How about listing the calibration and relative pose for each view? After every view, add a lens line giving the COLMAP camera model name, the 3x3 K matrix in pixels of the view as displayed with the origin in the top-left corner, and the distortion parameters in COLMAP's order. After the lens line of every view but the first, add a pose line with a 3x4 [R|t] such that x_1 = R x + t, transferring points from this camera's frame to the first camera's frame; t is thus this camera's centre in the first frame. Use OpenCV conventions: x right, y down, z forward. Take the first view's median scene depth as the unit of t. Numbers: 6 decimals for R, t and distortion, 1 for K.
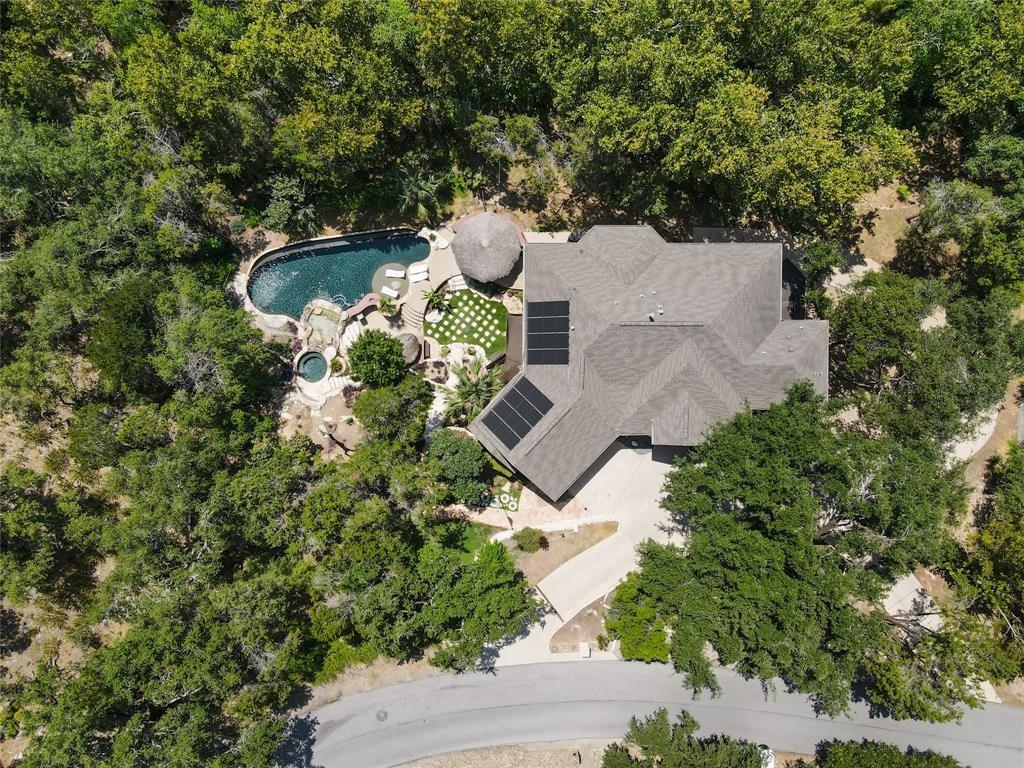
lens RADIAL K [[756.0, 0, 512.0], [0, 756.0, 384.3], [0, 0, 1]] dist [0.013837, 0.010411]
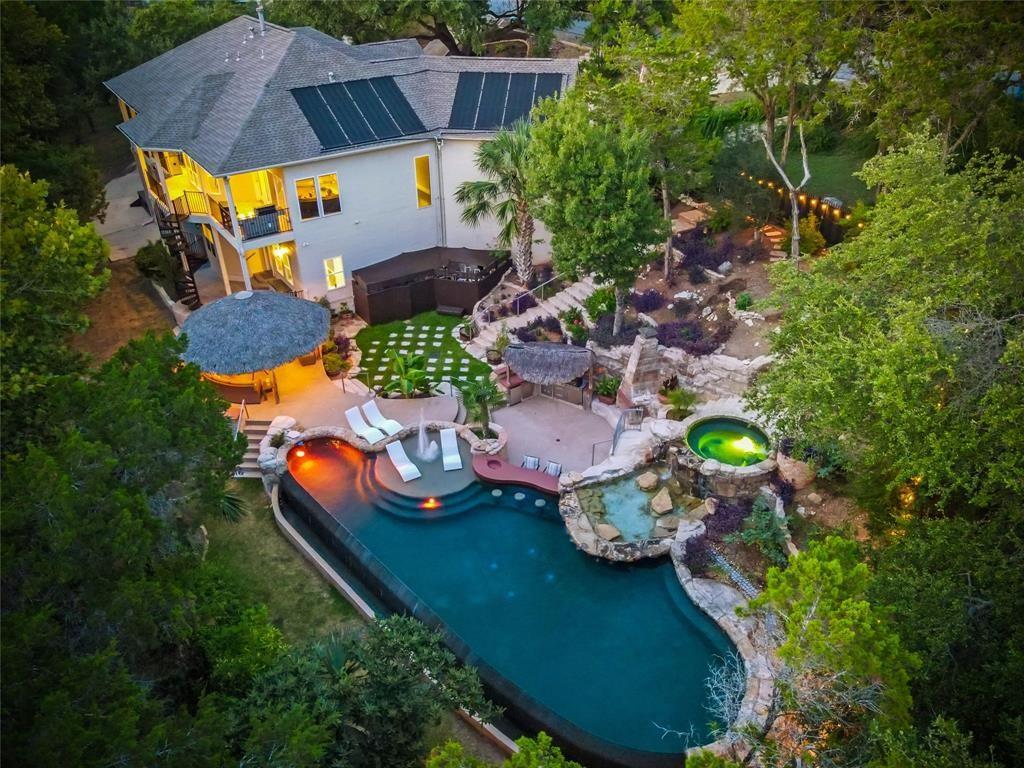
lens RADIAL K [[756.0, 0, 515.2], [0, 756.0, 383.8], [0, 0, 1]] dist [0.013837, 0.010411]
pose [[-0.576725, -0.441117, 0.687607, -0.433632], [0.816744, -0.329670, 0.473547, -0.268223], [0.017794, 0.834706, 0.550409, 0.747549]]
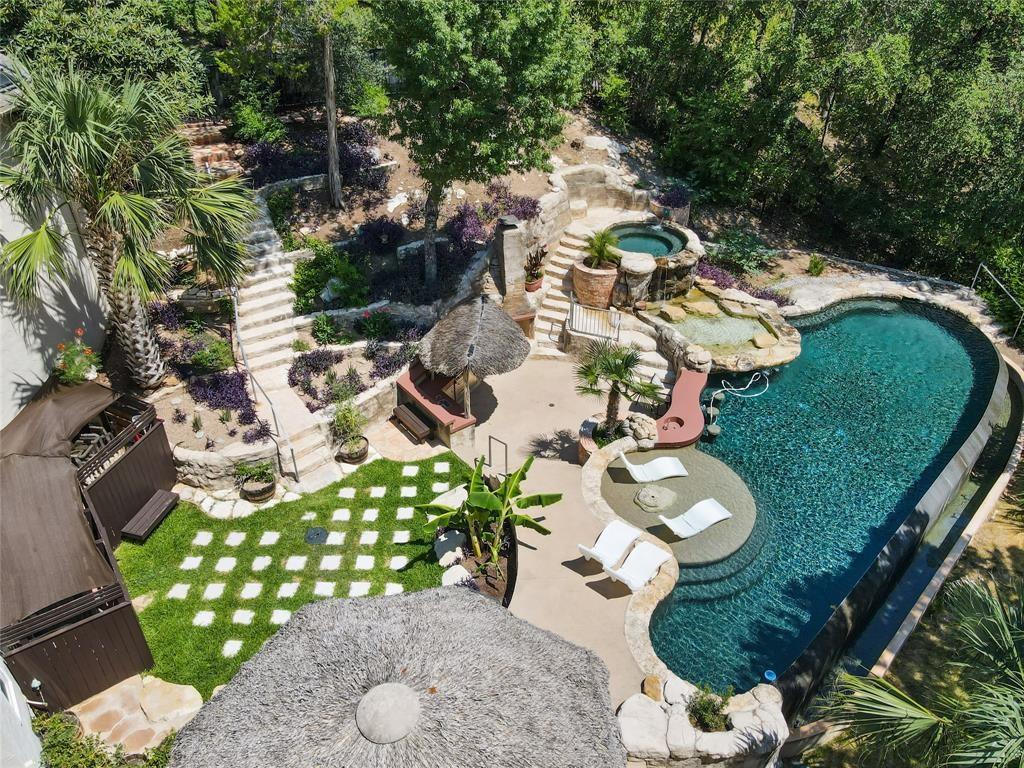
lens RADIAL K [[756.0, 0, 515.9], [0, 756.0, 384.2], [0, 0, 1]] dist [0.013837, 0.010411]
pose [[-0.786203, 0.352707, -0.507428, -0.004970], [-0.617909, -0.460064, 0.637597, -0.241919], [-0.008564, 0.814825, 0.579644, 0.822401]]
